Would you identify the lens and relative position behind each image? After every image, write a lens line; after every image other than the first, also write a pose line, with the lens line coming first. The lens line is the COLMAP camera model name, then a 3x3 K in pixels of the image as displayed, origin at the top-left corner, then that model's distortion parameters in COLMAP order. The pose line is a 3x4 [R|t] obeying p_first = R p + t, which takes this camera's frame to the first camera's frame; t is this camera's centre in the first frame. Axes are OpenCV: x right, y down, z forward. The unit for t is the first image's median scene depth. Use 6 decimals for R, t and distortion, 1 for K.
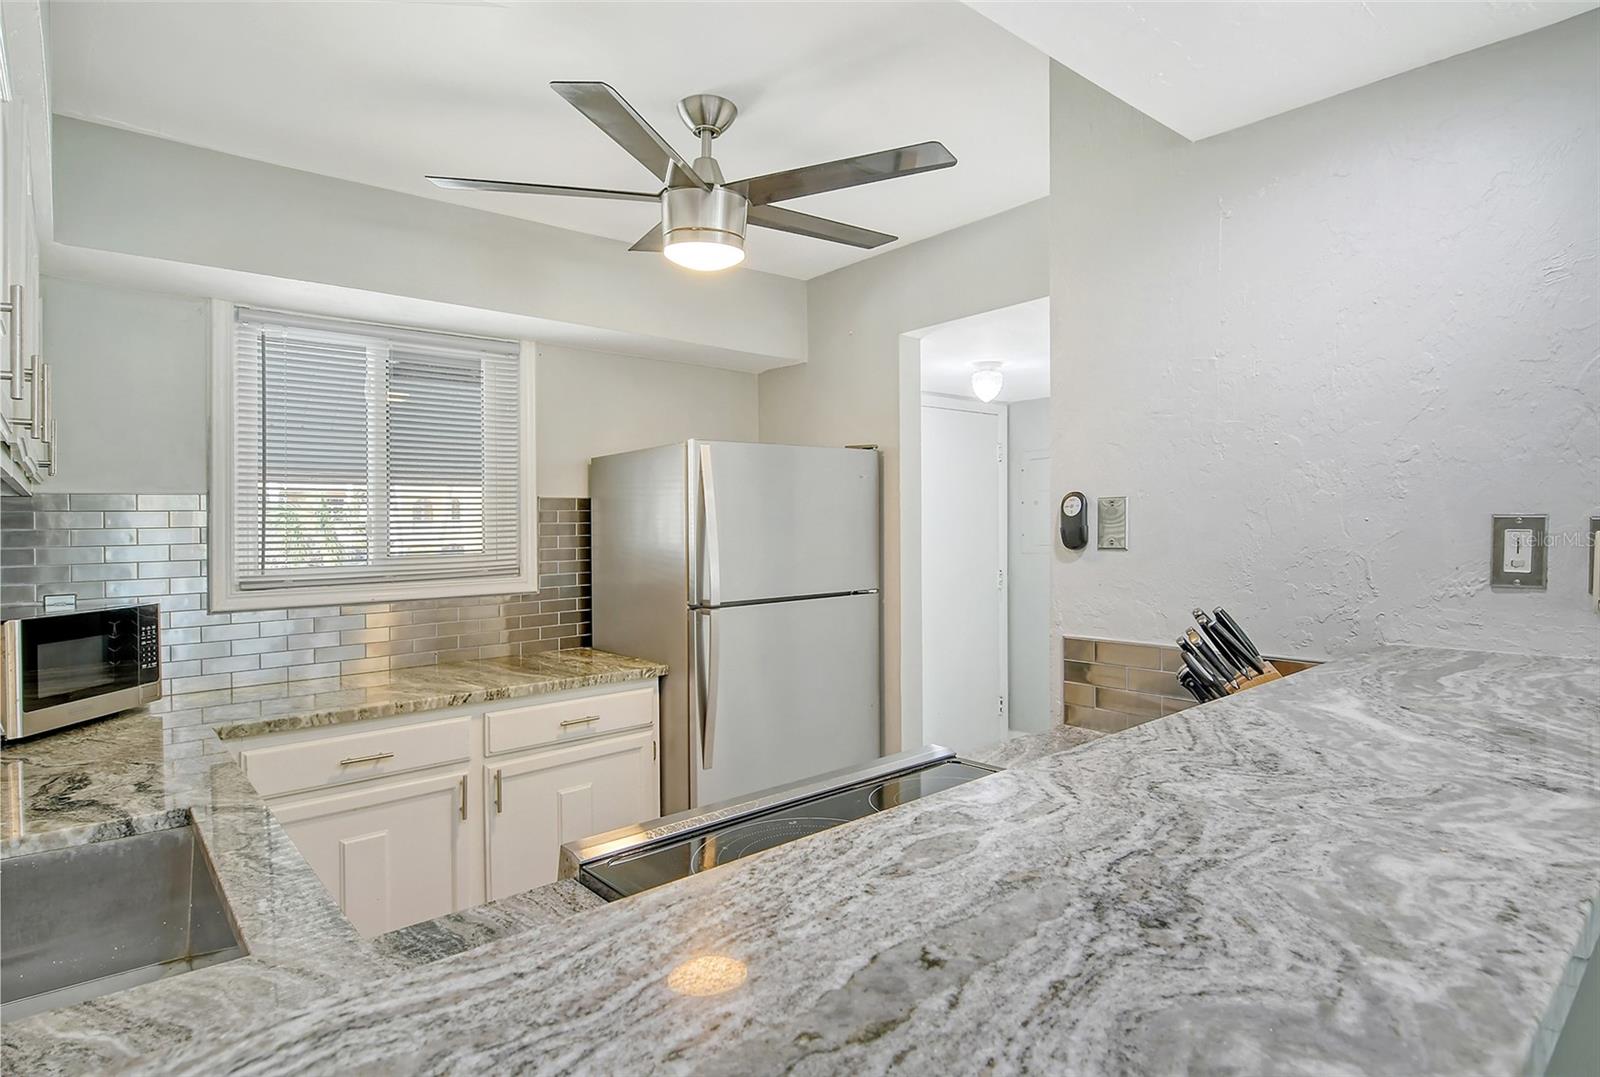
lens RADIAL K [[865.0, 0, 800.0], [0, 865.0, 538.5], [0, 0, 1]] dist [0.002424, -0.016235]
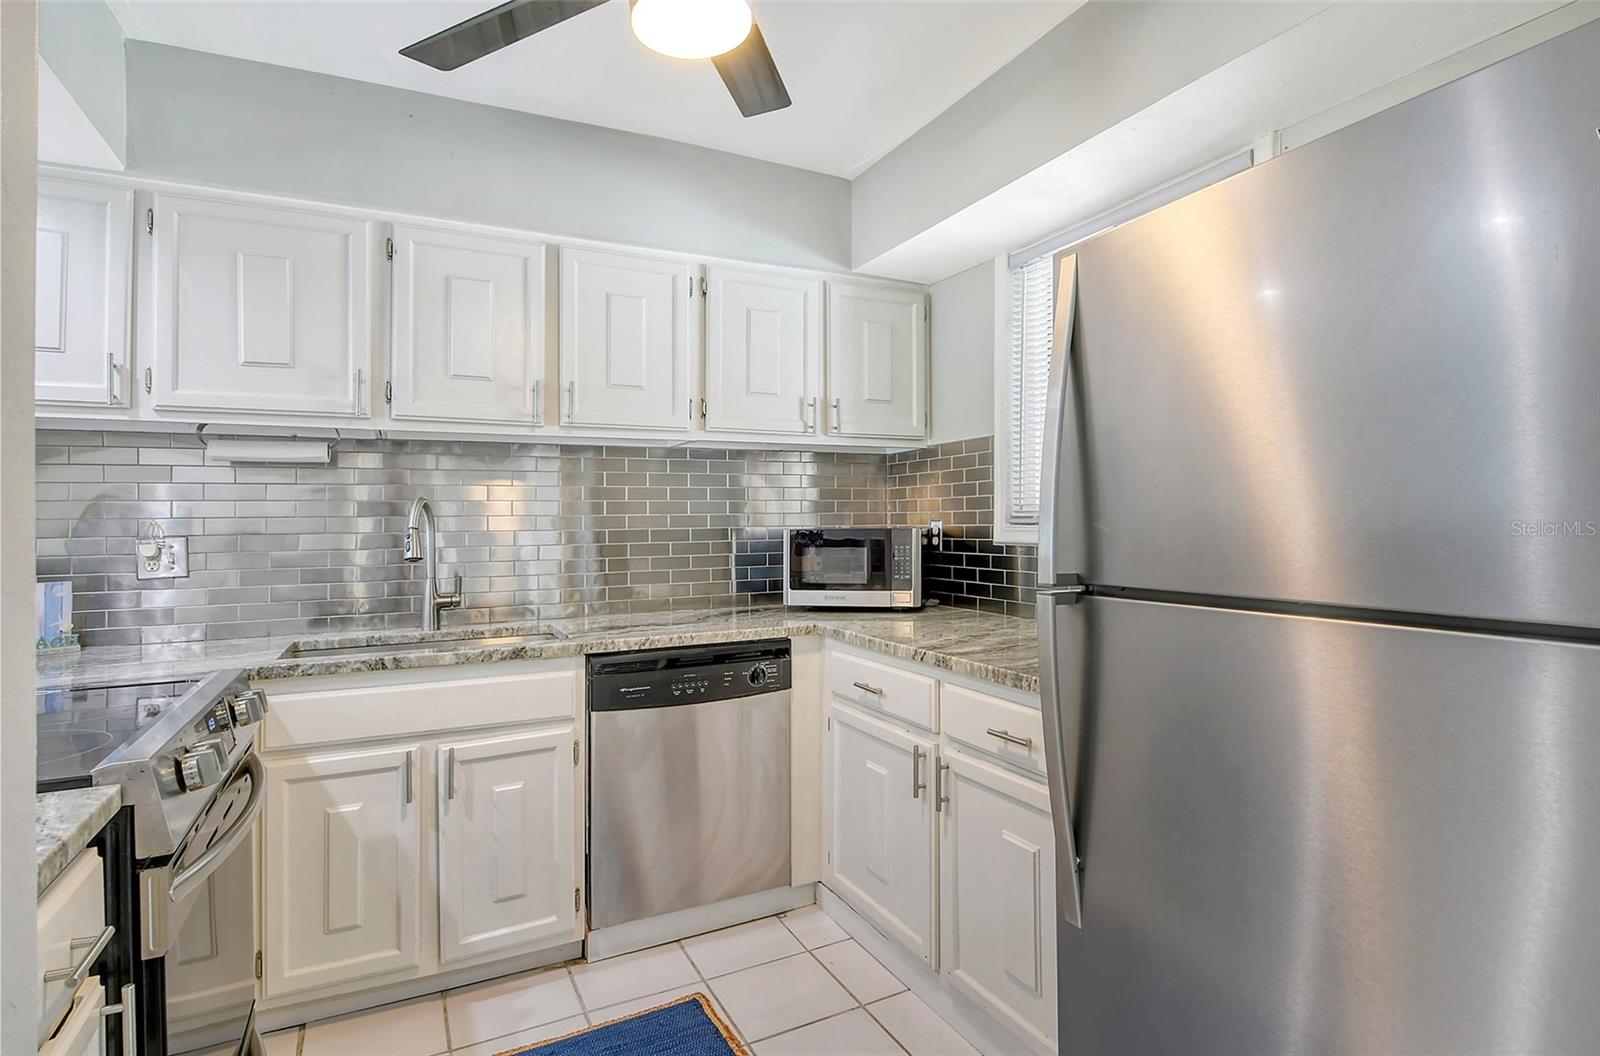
lens RADIAL K [[854.3, 0, 829.4], [0, 854.3, 521.3], [0, 0, 1]] dist [0.016258, -0.001562]
pose [[-0.258631, 0.022807, -0.965707, 0.798519], [0.007259, 0.999739, 0.021667, 0.063571], [0.965949, -0.001406, -0.258729, 2.049656]]
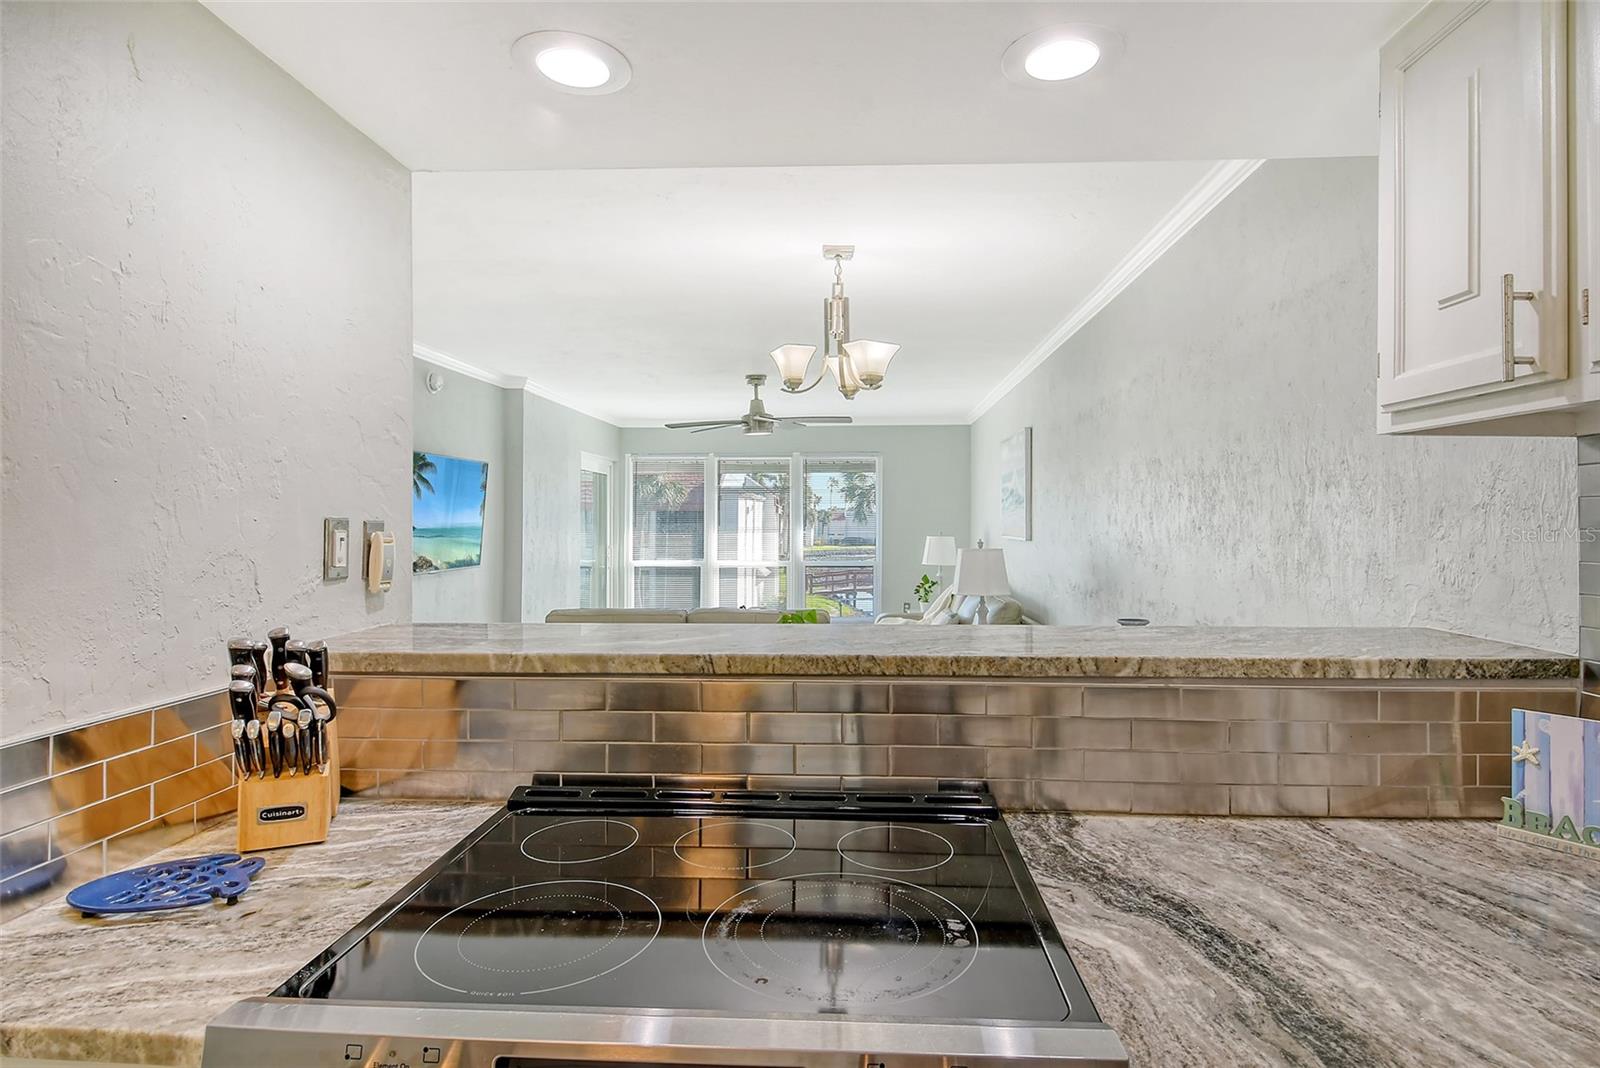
lens RADIAL K [[843.5, 0, 825.3], [0, 843.5, 534.4], [0, 0, 1]] dist [-0.003880, -0.001337]
pose [[-0.710613, 0.004544, 0.703569, -0.450182], [0.016731, 0.999806, 0.010441, -0.005806], [-0.703384, 0.019191, -0.710551, 1.342053]]
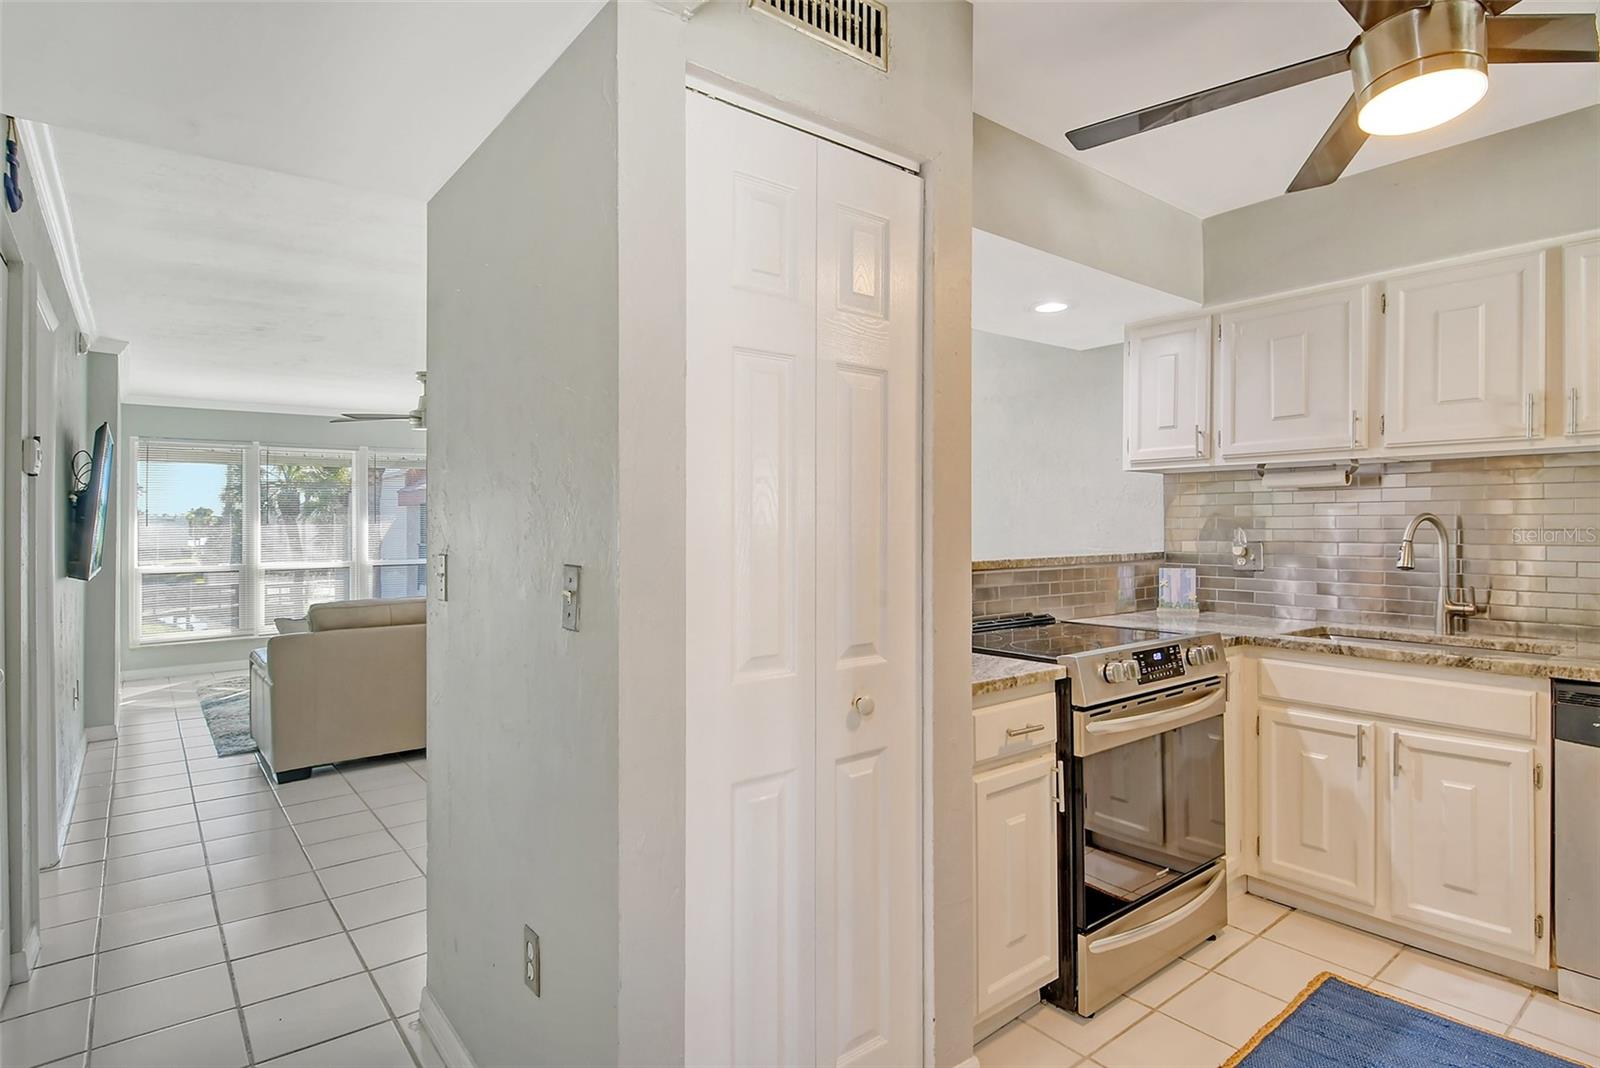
lens RADIAL K [[825.4, 0, 820.5], [0, 825.4, 564.5], [0, 0, 1]] dist [0.003402, -0.009727]
pose [[-0.998659, 0.016917, 0.048934, 0.586815], [0.019574, 0.998331, 0.054337, 0.031992], [-0.047934, 0.055222, -0.997323, 2.789974]]
